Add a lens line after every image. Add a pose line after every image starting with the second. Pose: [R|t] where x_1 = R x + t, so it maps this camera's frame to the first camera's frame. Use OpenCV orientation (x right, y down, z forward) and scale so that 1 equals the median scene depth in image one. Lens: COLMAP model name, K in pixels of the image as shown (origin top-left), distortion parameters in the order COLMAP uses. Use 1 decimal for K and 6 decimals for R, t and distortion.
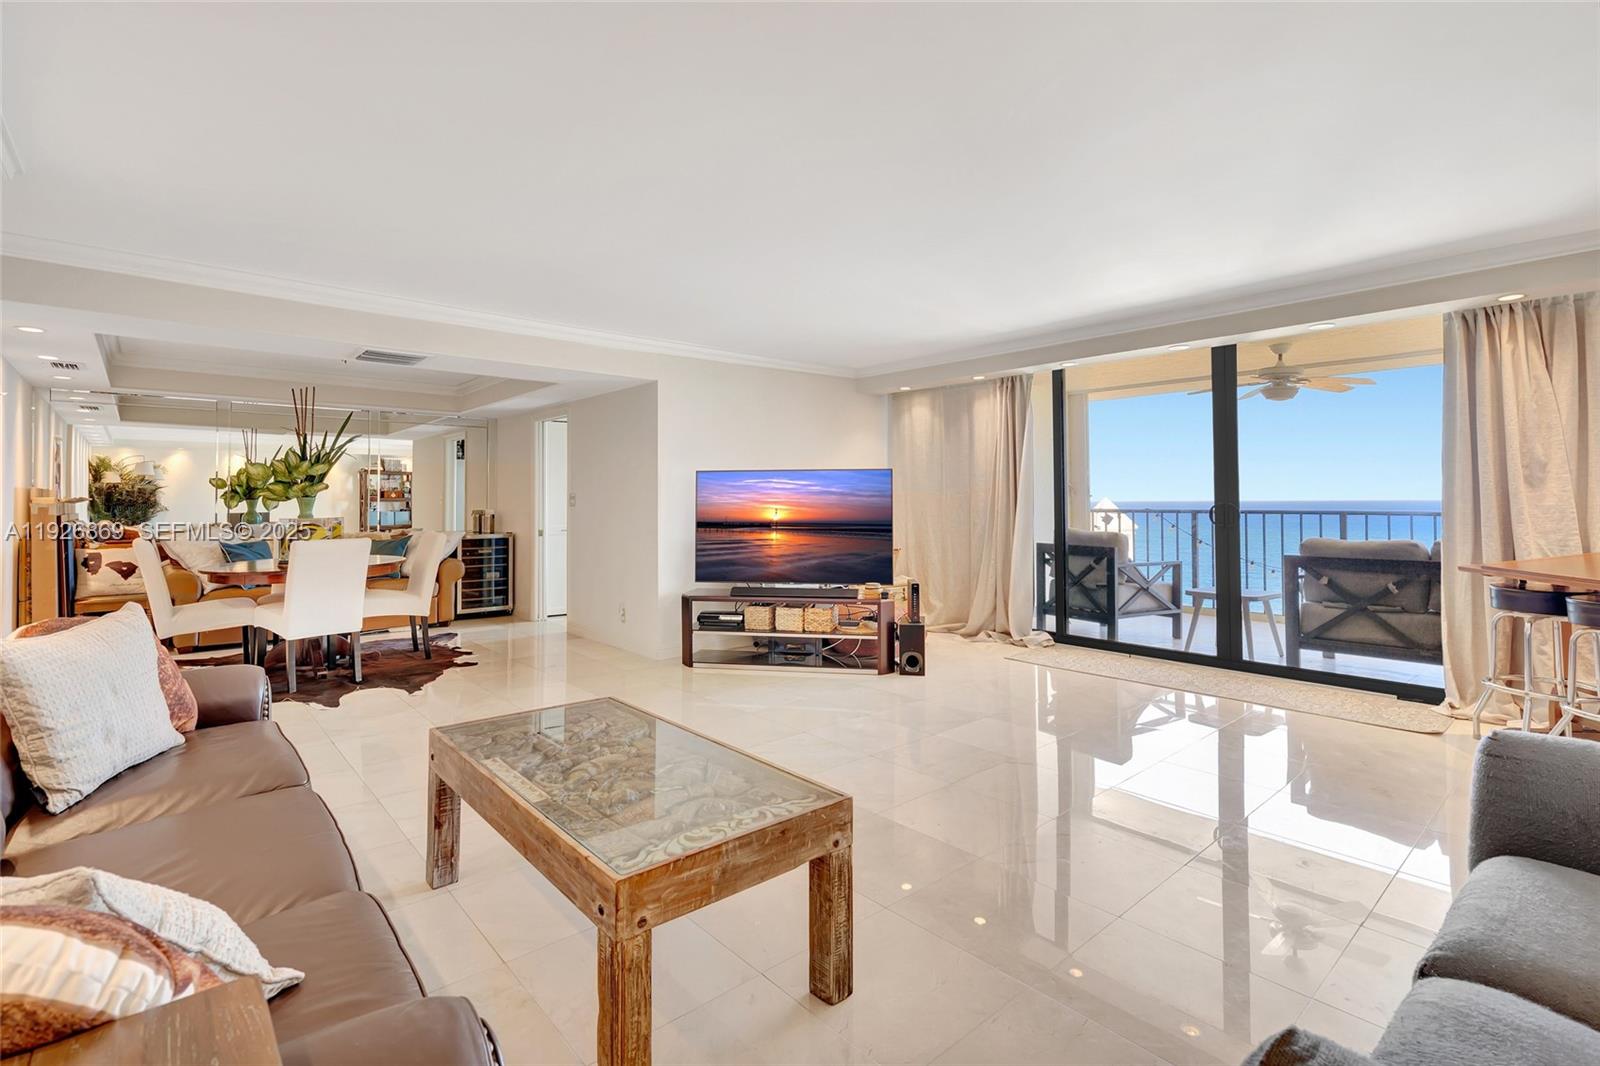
lens RADIAL K [[743.6, 0, 798.1], [0, 743.6, 478.7], [0, 0, 1]] dist [-0.000598, 0.000350]
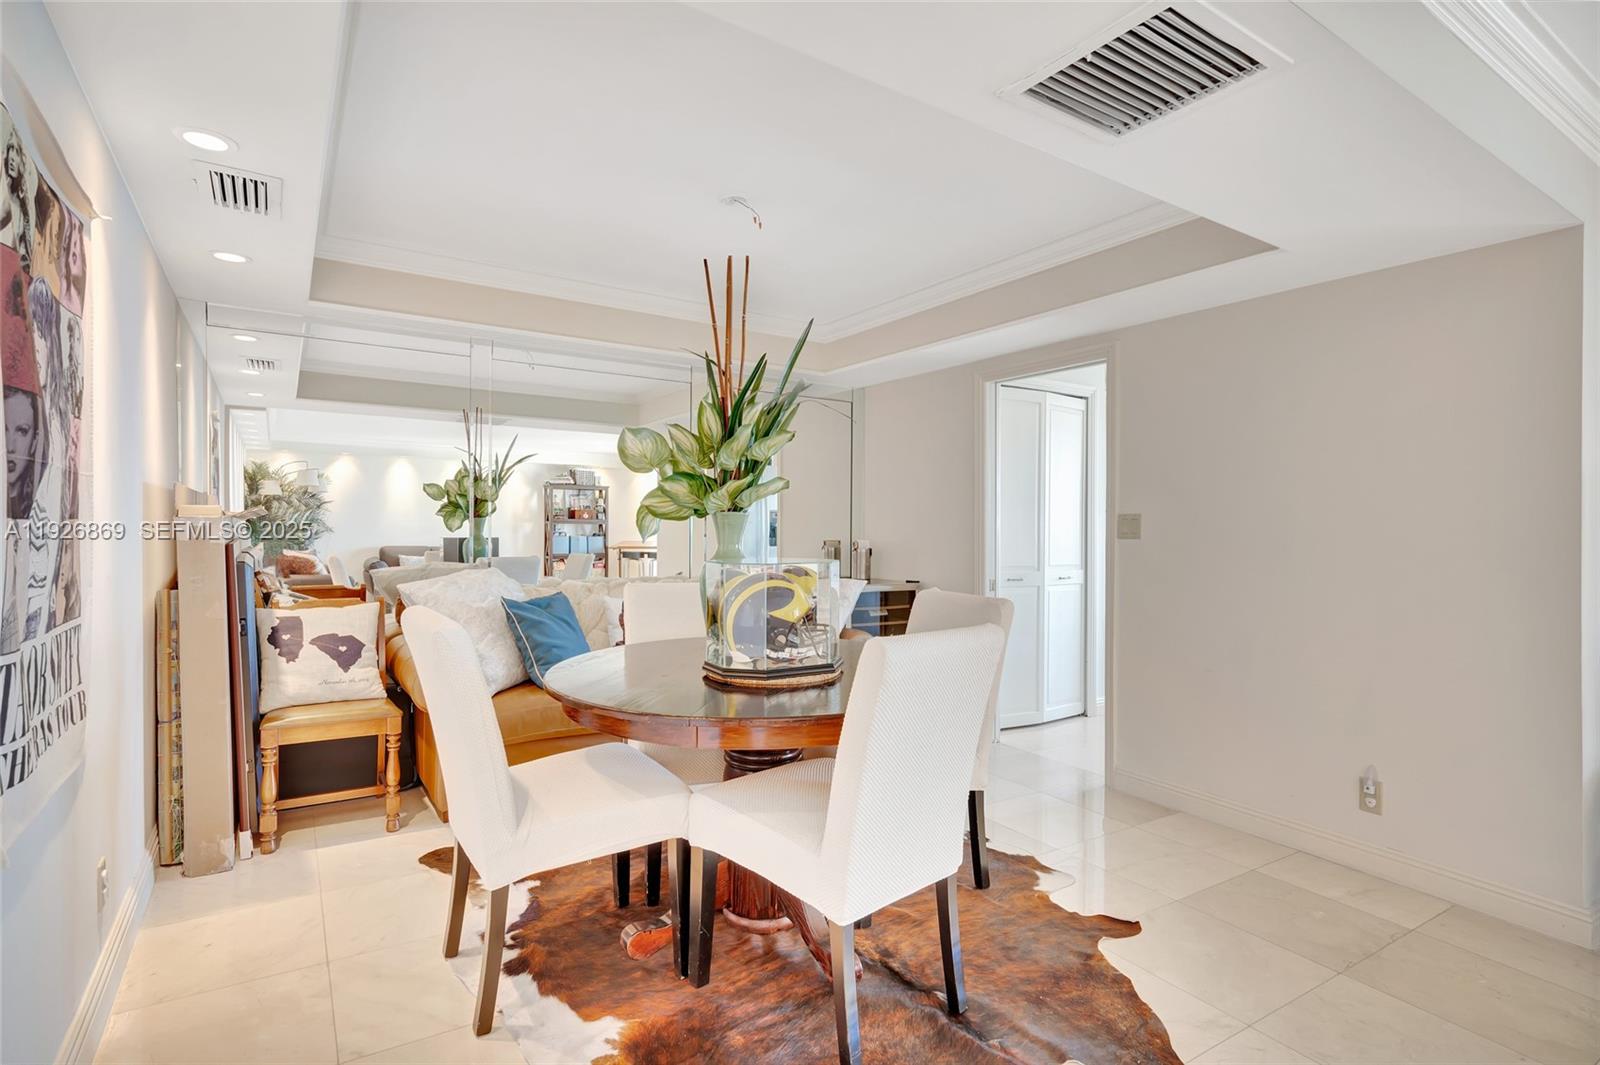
lens RADIAL K [[792.7, 0, 800.0], [0, 792.7, 532.5], [0, 0, 1]] dist [-0.000065, -0.000094]
pose [[0.990225, 0.016129, -0.138542, -0.367765], [-0.011247, 0.999290, 0.035952, 0.013356], [0.139024, -0.034042, 0.989704, 0.359219]]
